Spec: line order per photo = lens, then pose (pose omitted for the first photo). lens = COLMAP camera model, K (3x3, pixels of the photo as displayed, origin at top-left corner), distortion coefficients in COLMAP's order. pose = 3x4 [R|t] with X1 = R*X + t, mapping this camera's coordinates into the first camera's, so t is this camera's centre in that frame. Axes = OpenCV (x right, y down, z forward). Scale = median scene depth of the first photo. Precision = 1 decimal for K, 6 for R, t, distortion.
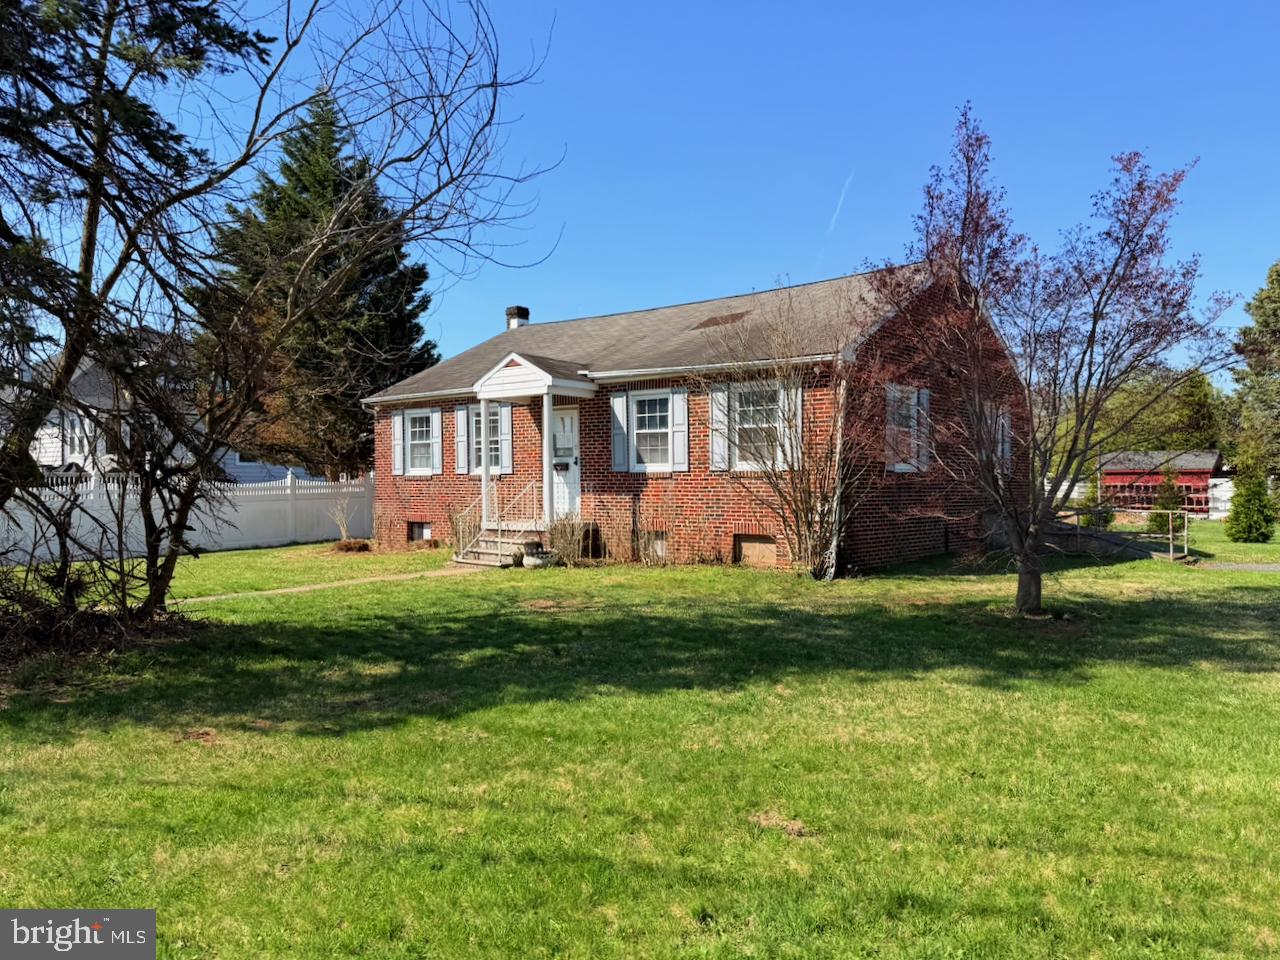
lens RADIAL K [[908.2, 0, 643.9], [0, 908.2, 484.4], [0, 0, 1]] dist [0.094656, -0.127604]
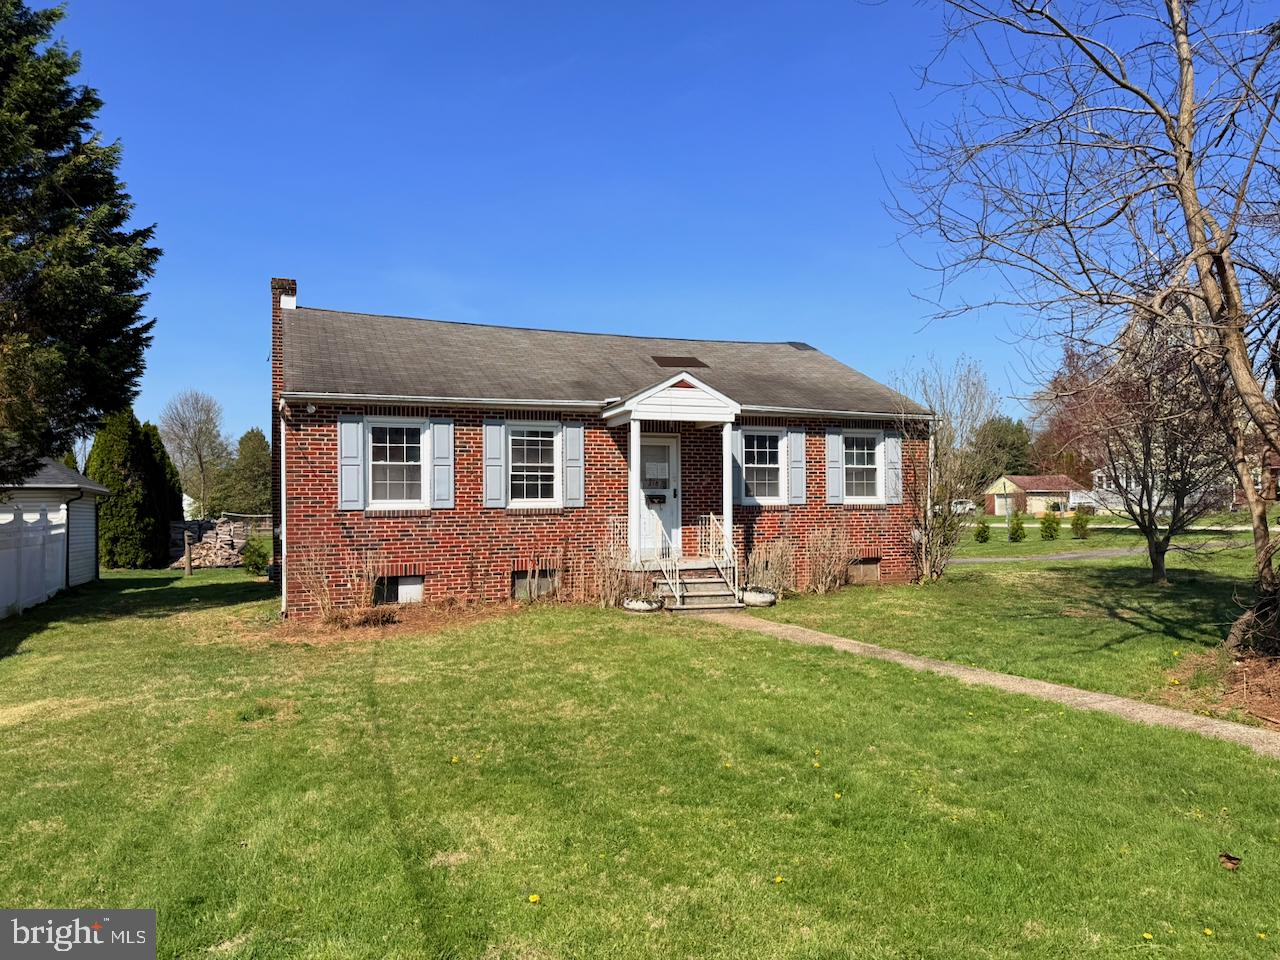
lens RADIAL K [[908.2, 0, 643.9], [0, 908.2, 484.4], [0, 0, 1]] dist [0.094656, -0.127604]
pose [[0.480419, 0.025173, 0.876678, -0.924864], [0.016027, 0.999169, -0.037474, -0.000338], [-0.876893, 0.032054, 0.479617, 0.587168]]
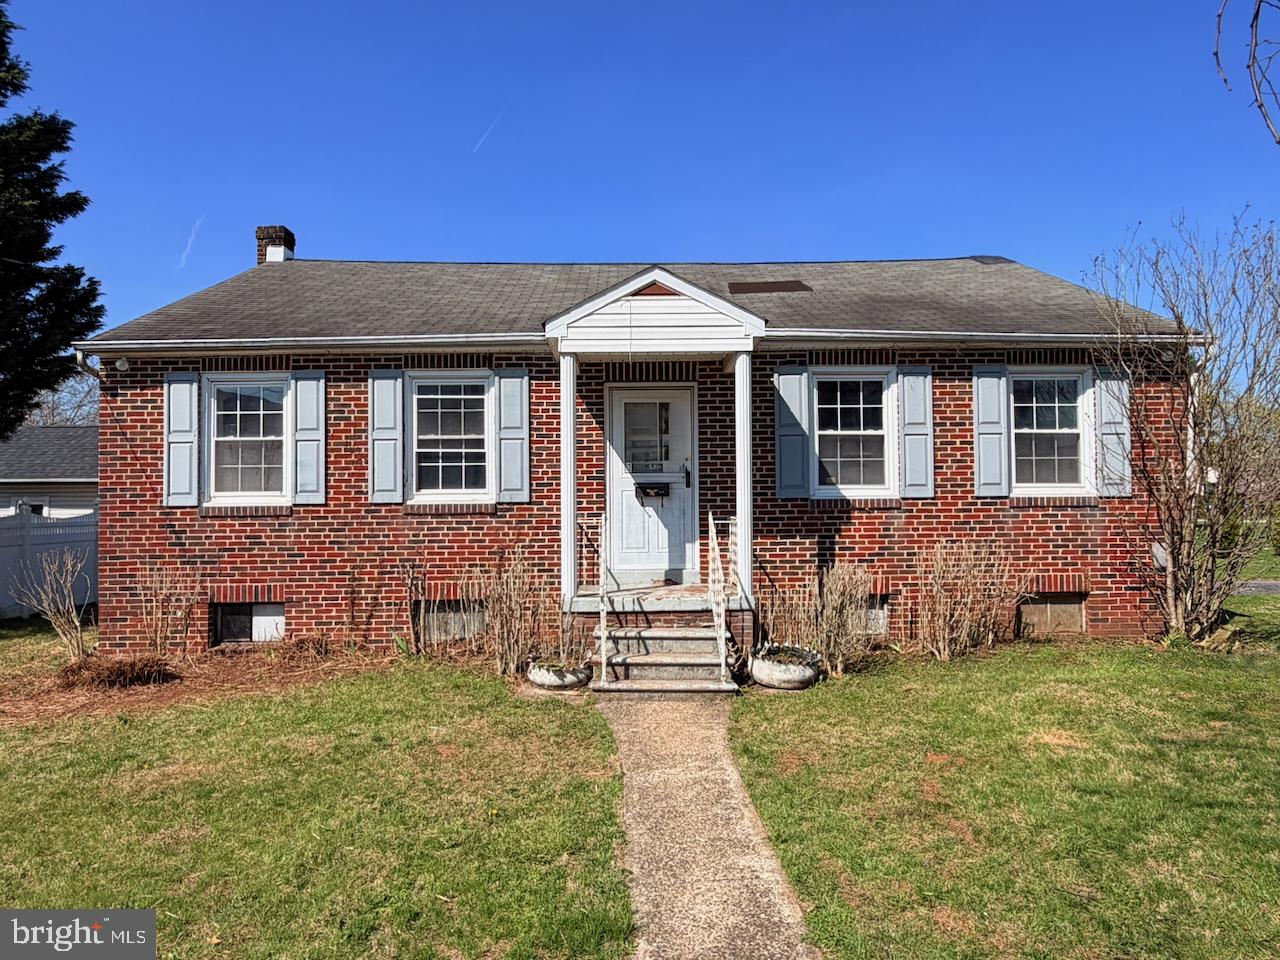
lens RADIAL K [[821.5, 0, 640.0], [0, 821.5, 480.0], [0, 0, 1]] dist [-0.017544, 0.000401]
pose [[0.766992, 0.017980, 0.641404, -0.436005], [0.010110, 0.999145, -0.040098, -0.005342], [-0.641576, 0.037240, 0.766155, 0.632282]]
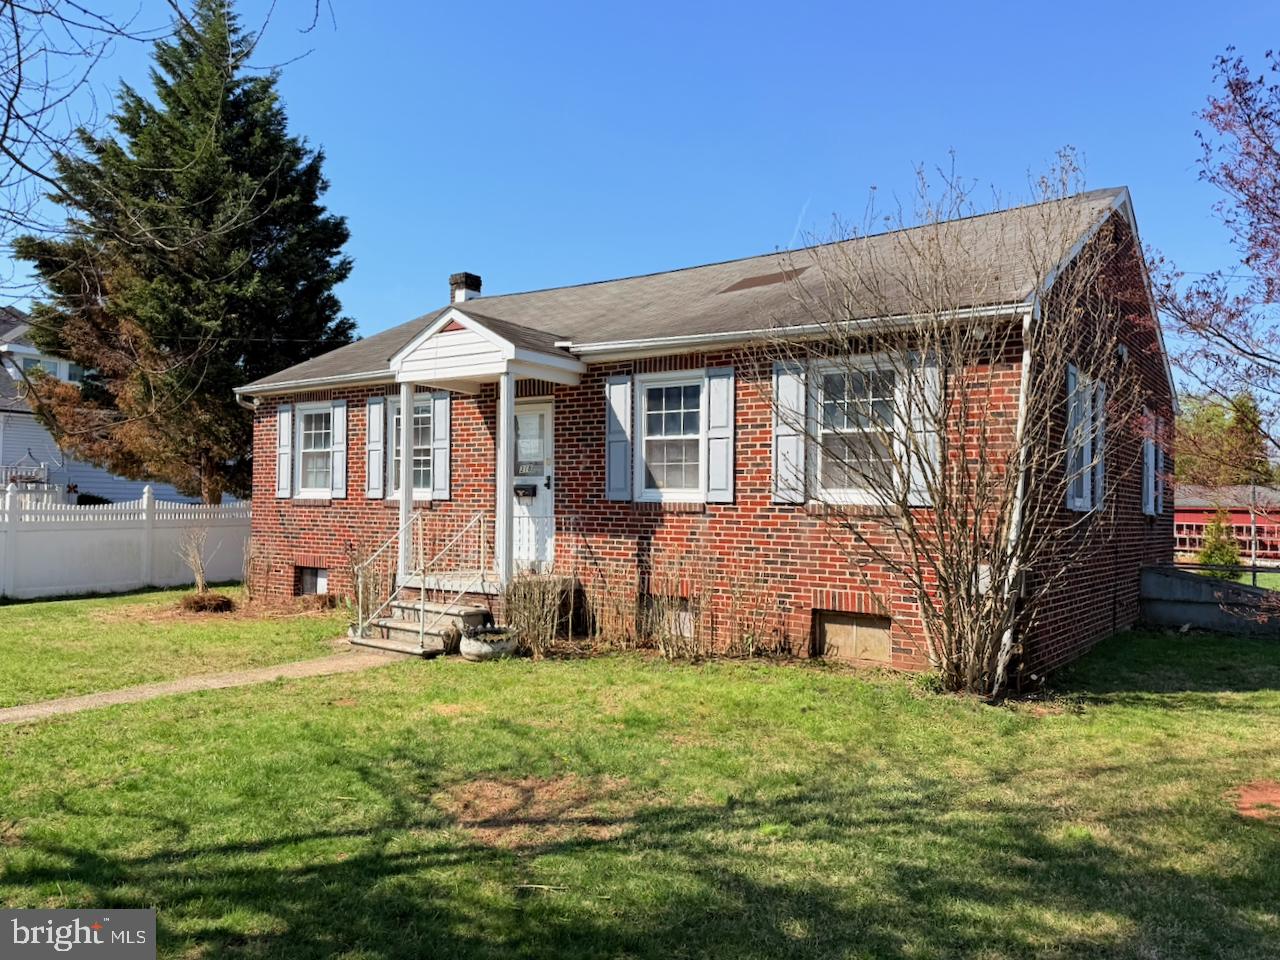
lens RADIAL K [[972.8, 0, 634.1], [0, 972.8, 479.2], [0, 0, 1]] dist [0.038996, -0.008137]
pose [[0.999173, 0.021675, 0.034408, -0.037963], [-0.020534, 0.999238, -0.033182, -0.006454], [-0.035101, 0.032448, 0.998857, 0.311774]]
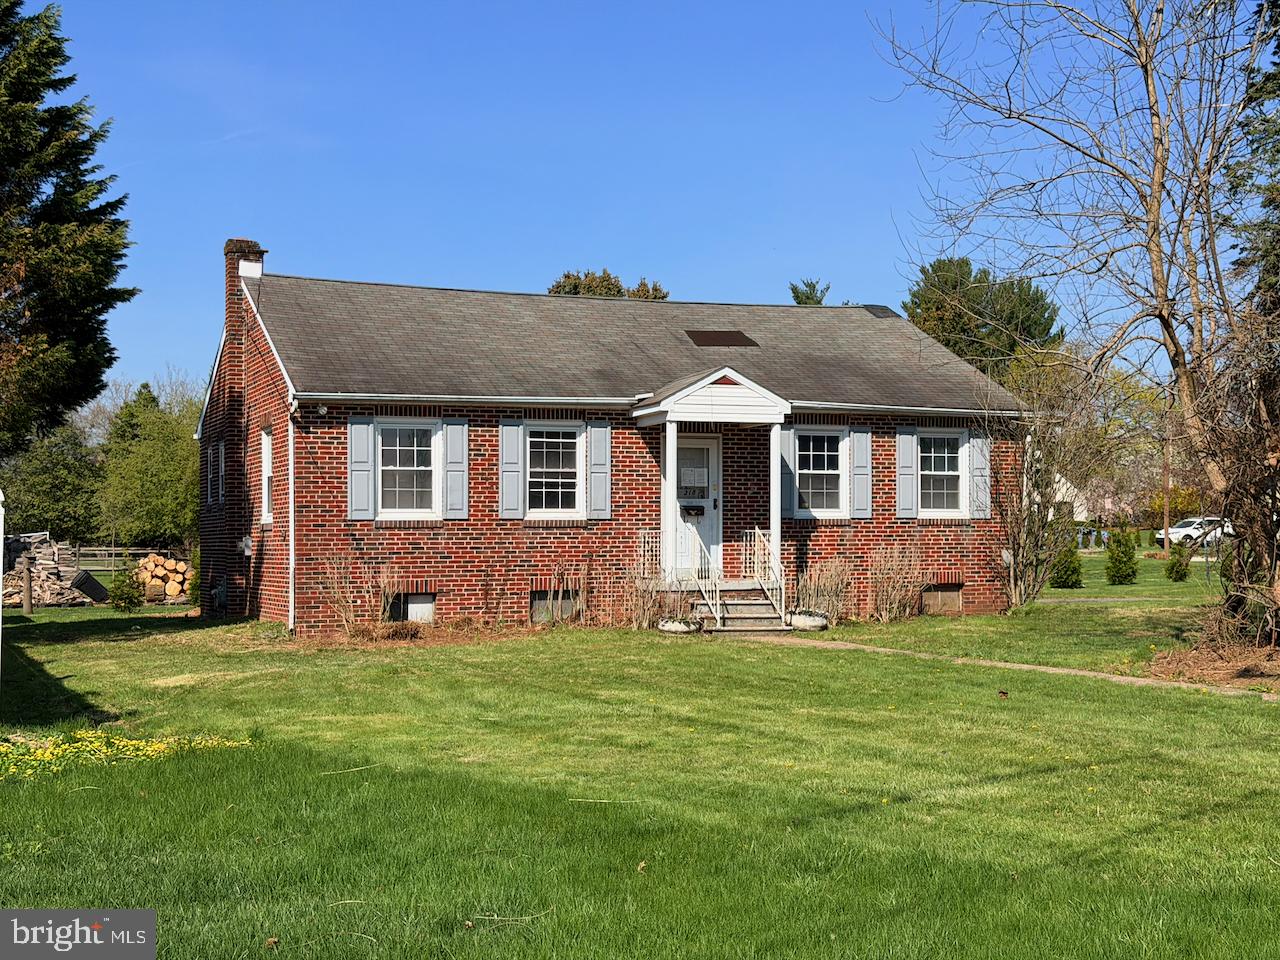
lens RADIAL K [[1816.3, 0, 640.0], [0, 1816.3, 480.0], [0, 0, 1]] dist [-0.022558, 0.074324]
pose [[0.482486, 0.030746, 0.875364, -1.527056], [0.008757, 0.999164, -0.039921, 0.016599], [-0.875860, 0.026927, 0.481814, 0.292224]]
